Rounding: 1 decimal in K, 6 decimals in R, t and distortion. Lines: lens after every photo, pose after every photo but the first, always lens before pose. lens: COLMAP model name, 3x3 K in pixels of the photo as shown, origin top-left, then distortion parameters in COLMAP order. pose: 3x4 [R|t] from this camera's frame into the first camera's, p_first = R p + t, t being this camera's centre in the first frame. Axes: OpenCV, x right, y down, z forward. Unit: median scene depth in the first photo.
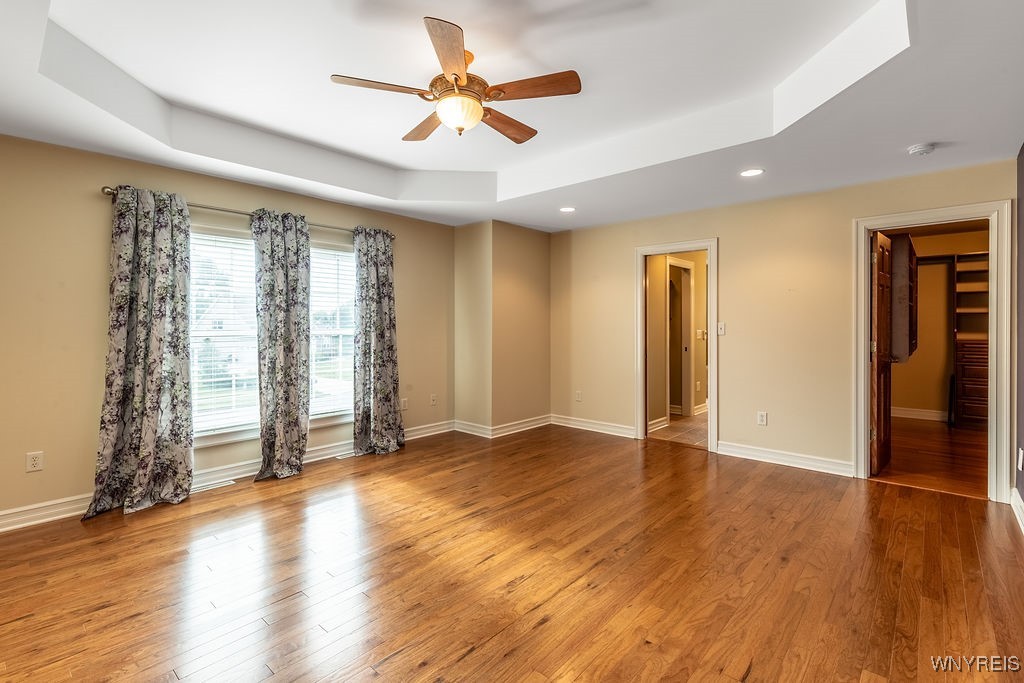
lens RADIAL K [[474.2, 0, 511.0], [0, 474.2, 327.4], [0, 0, 1]] dist [0.000525, -0.000219]
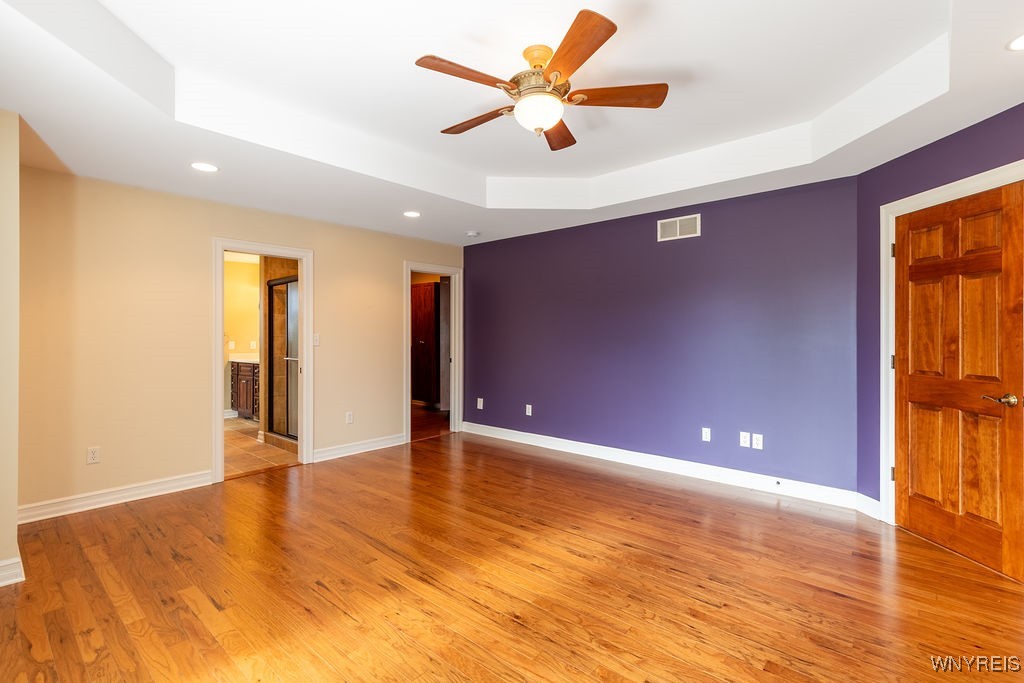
lens RADIAL K [[468.5, 0, 516.2], [0, 468.5, 336.6], [0, 0, 1]] dist [0.013890, -0.000268]
pose [[-0.005947, -0.004566, 0.999972, -0.862274], [0.007011, 0.999965, 0.004607, -0.007467], [-0.999958, 0.007039, -0.005915, 0.865657]]
